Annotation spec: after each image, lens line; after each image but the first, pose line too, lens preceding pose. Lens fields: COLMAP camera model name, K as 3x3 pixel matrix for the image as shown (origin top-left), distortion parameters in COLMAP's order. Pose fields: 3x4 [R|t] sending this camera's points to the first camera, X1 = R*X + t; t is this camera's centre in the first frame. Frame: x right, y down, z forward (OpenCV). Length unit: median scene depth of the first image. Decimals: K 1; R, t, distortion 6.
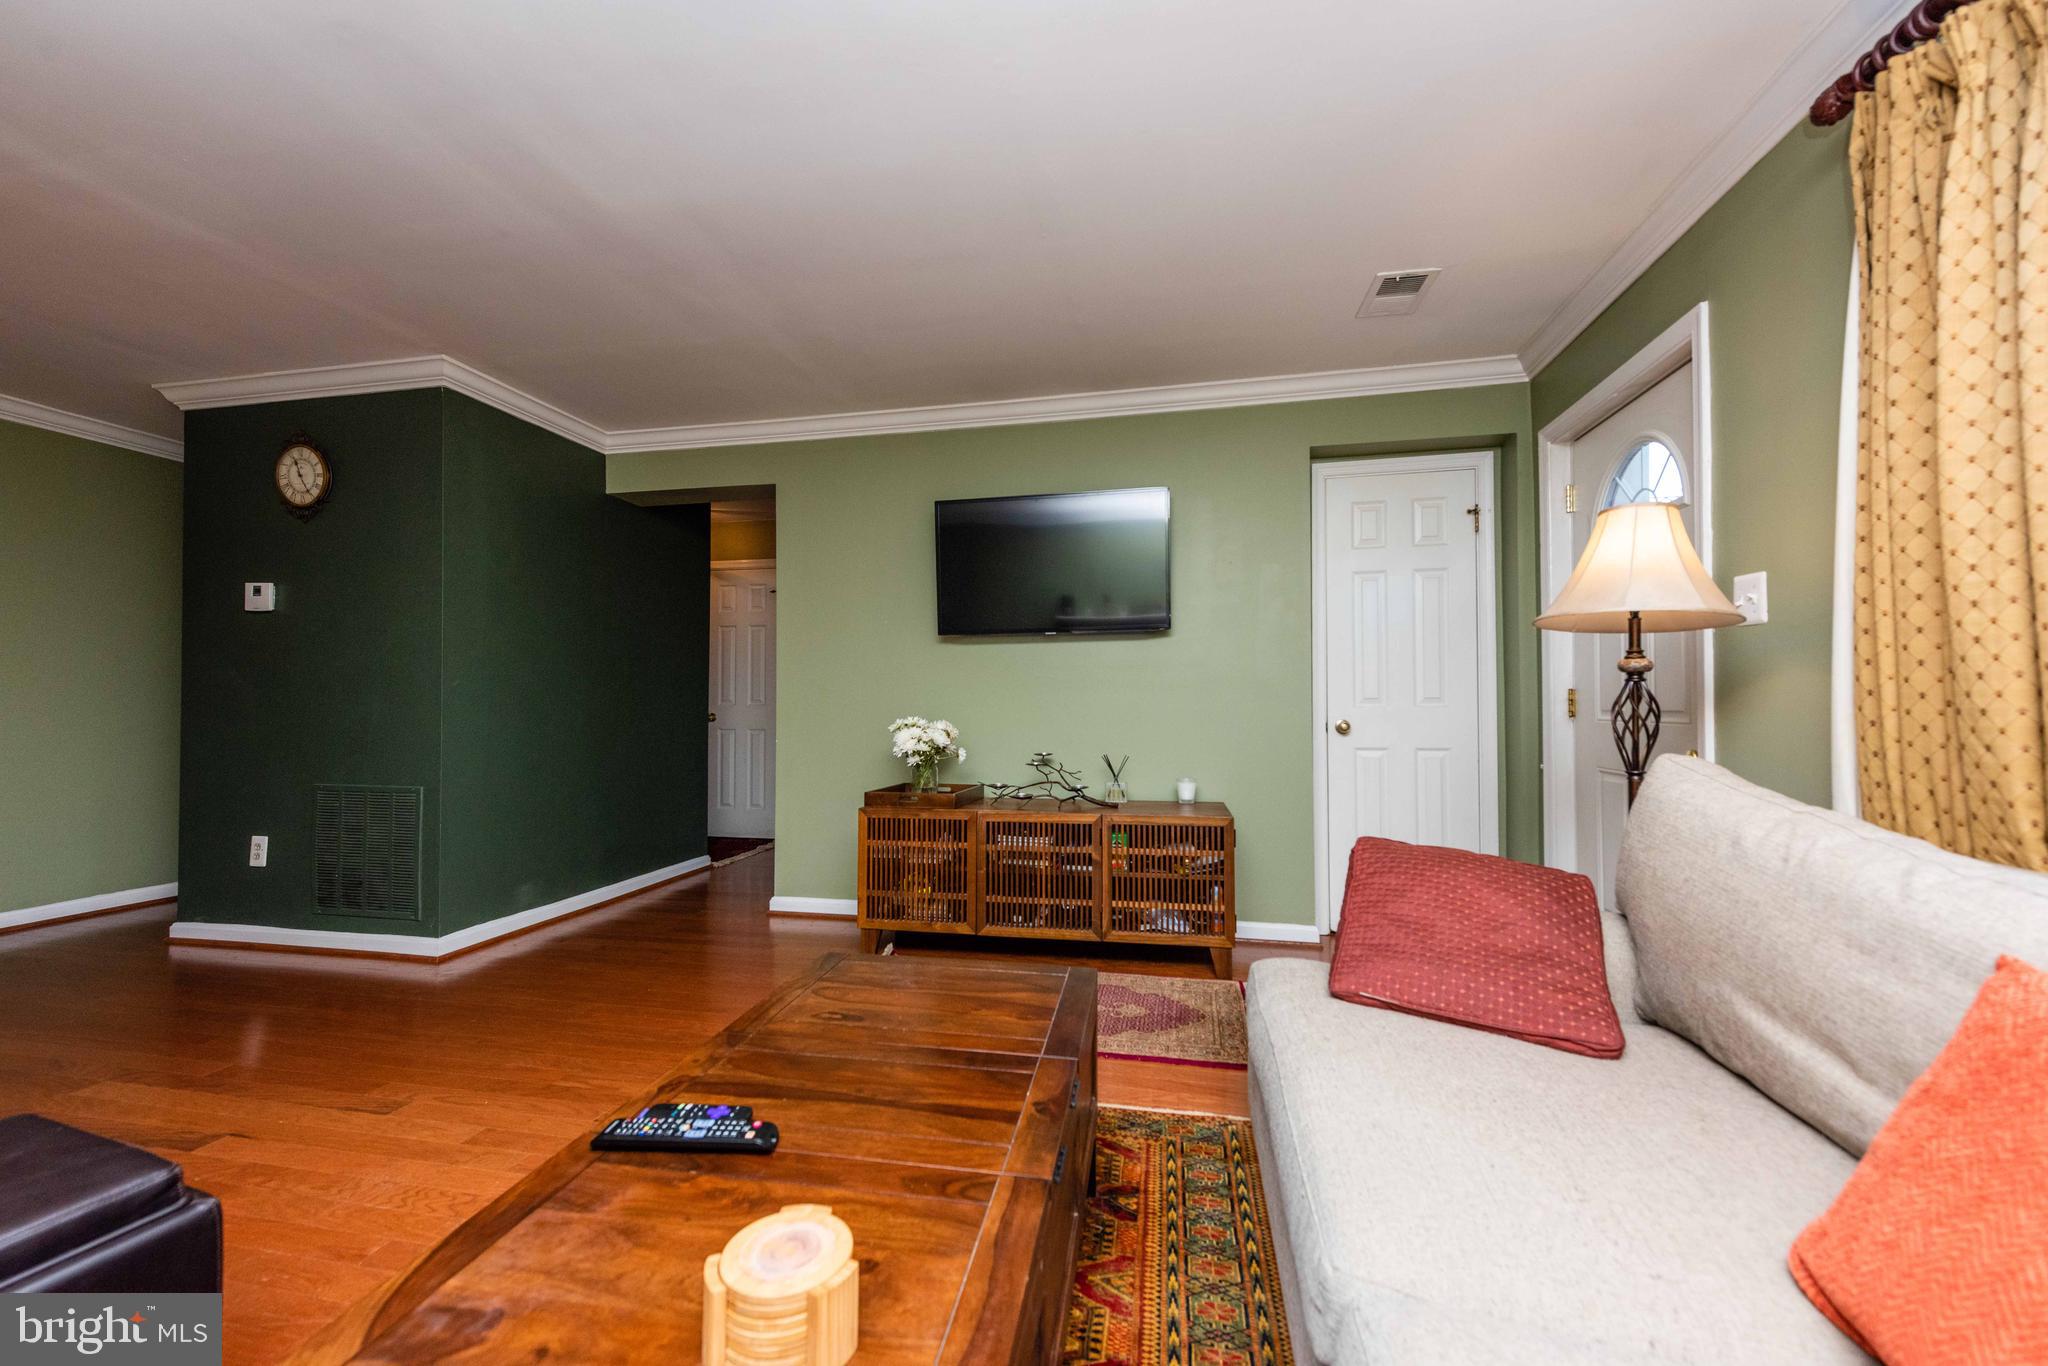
lens RADIAL K [[809.0, 0, 1037.6], [0, 809.0, 691.6], [0, 0, 1]] dist [0.010261, -0.004002]
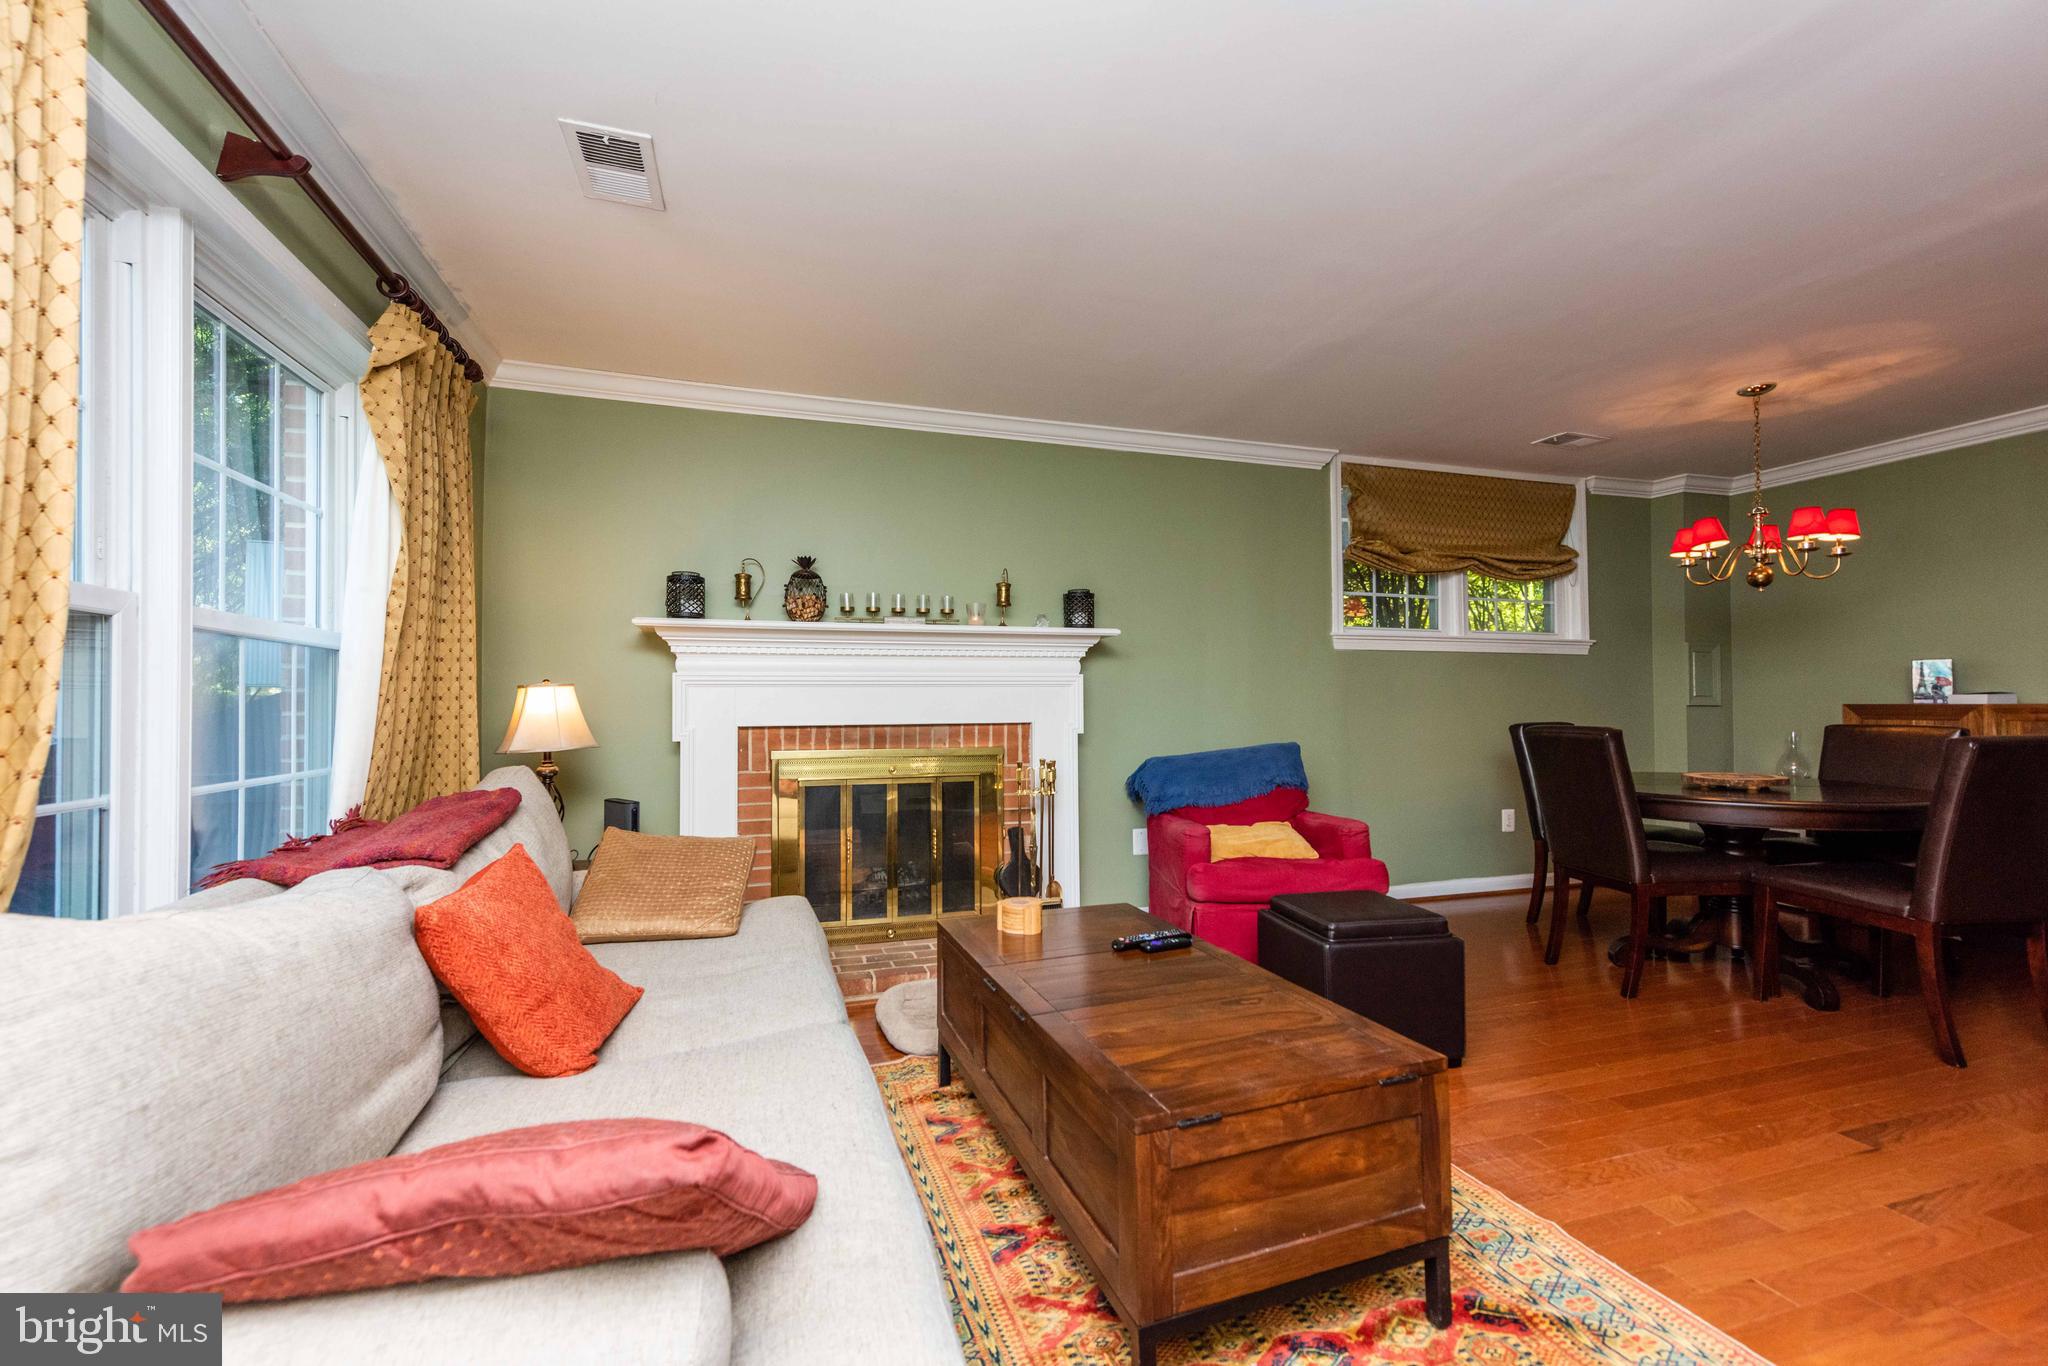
lens RADIAL K [[809.0, 0, 1015.0], [0, 809.0, 693.8], [0, 0, 1]] dist [0.010261, -0.004002]
pose [[-0.877626, 0.001253, -0.479344, 0.296871], [0.014137, 0.999629, -0.023270, -0.012093], [0.479137, -0.027199, -0.877319, 0.922462]]
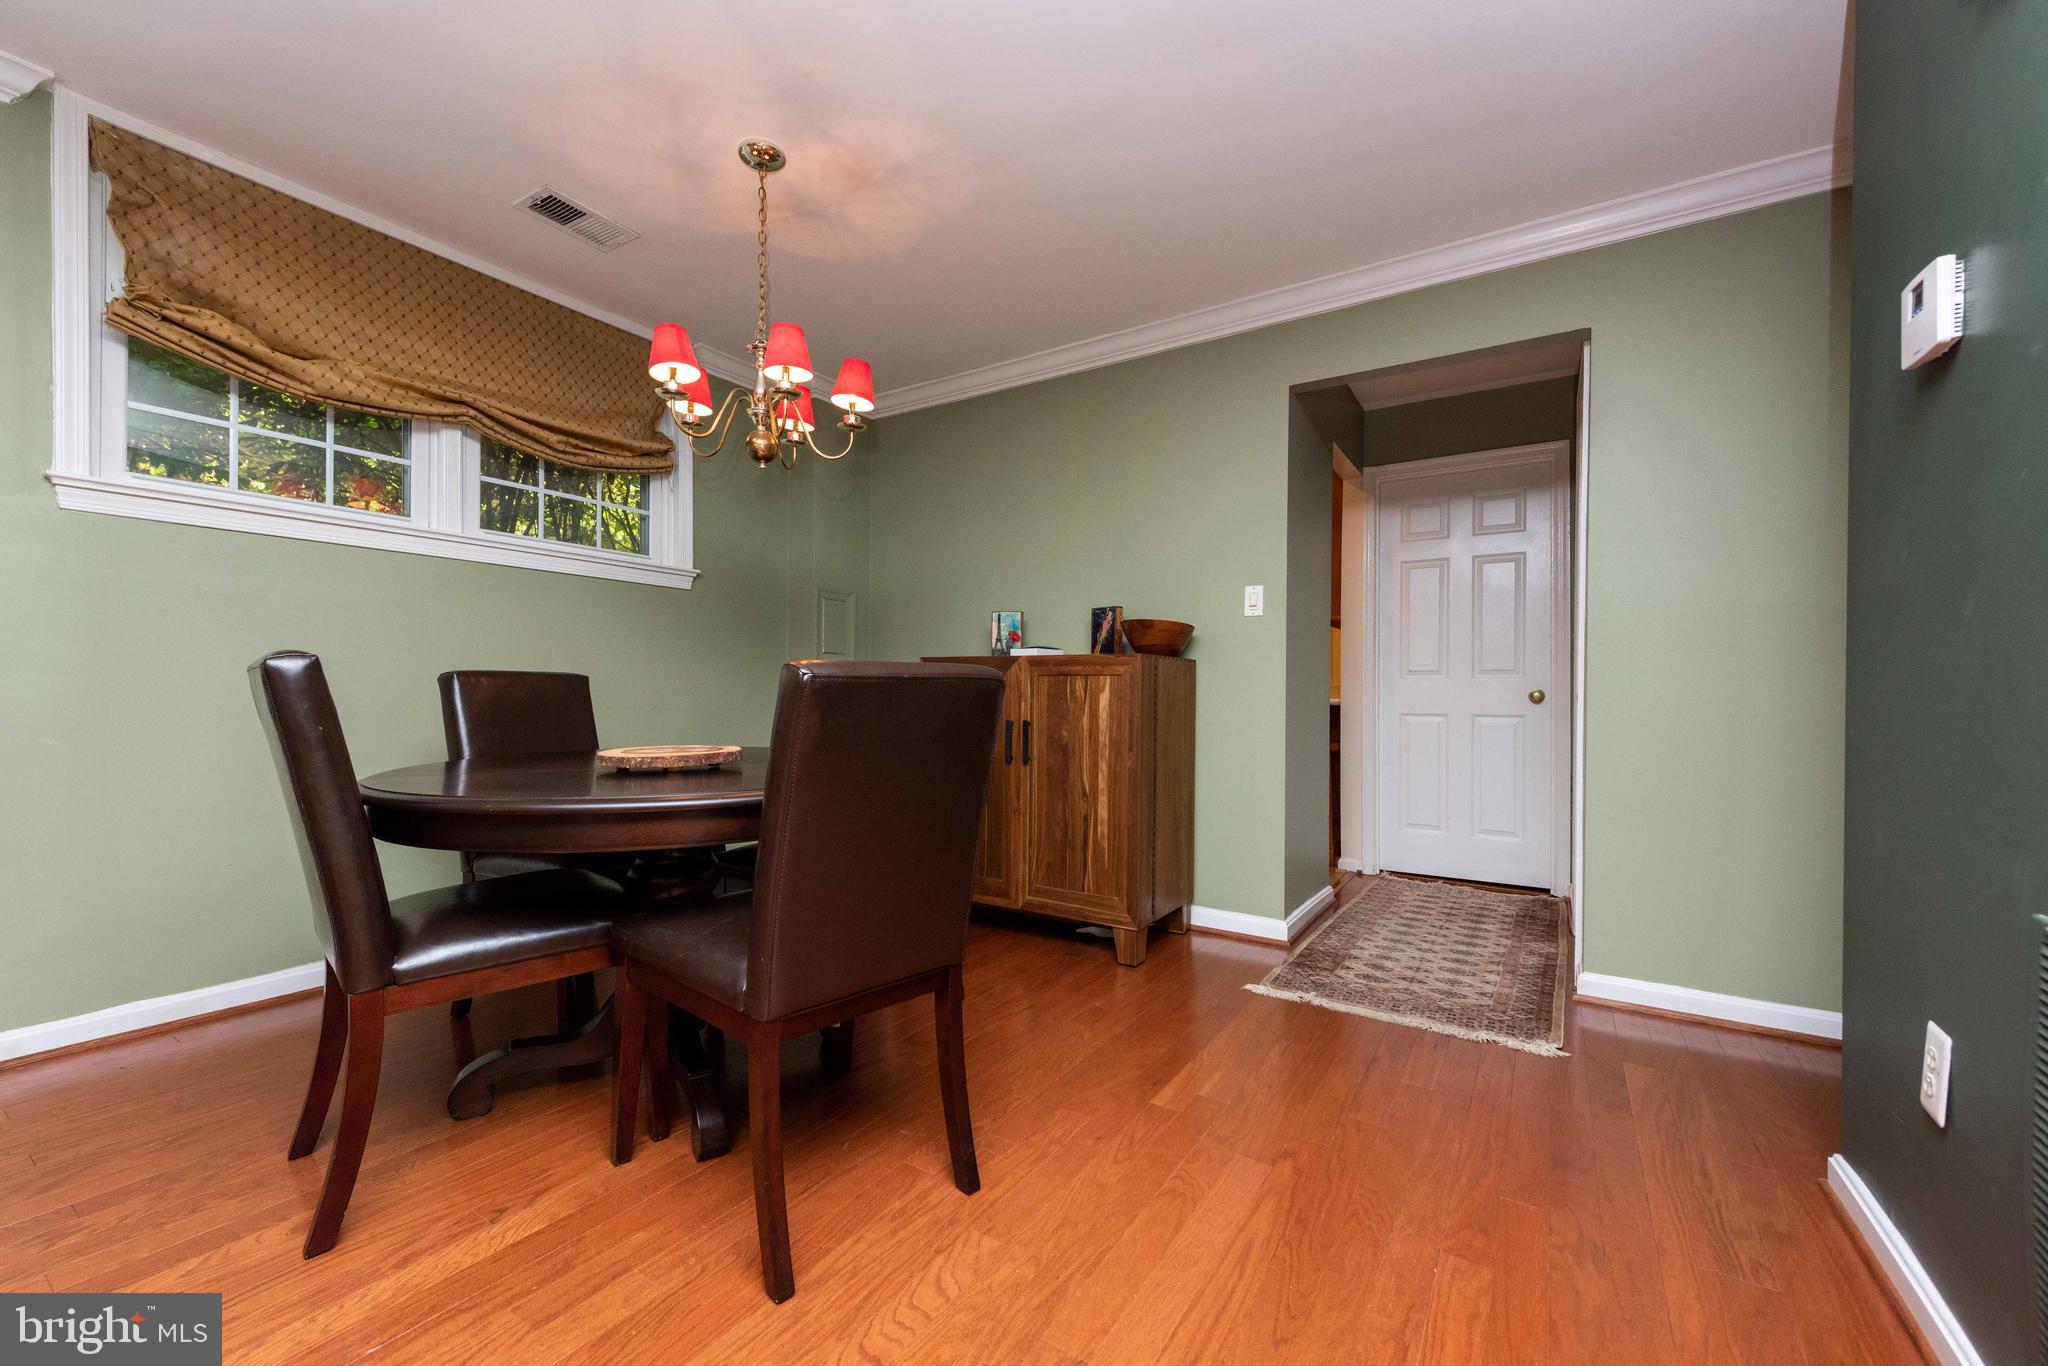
lens RADIAL K [[809.0, 0, 1015.5], [0, 809.0, 695.6], [0, 0, 1]] dist [0.010261, -0.004002]
pose [[-0.379515, -0.000595, -0.925186, -0.599133], [0.004268, 0.999988, -0.002394, 0.047019], [0.925176, -0.004857, -0.379508, 0.926511]]
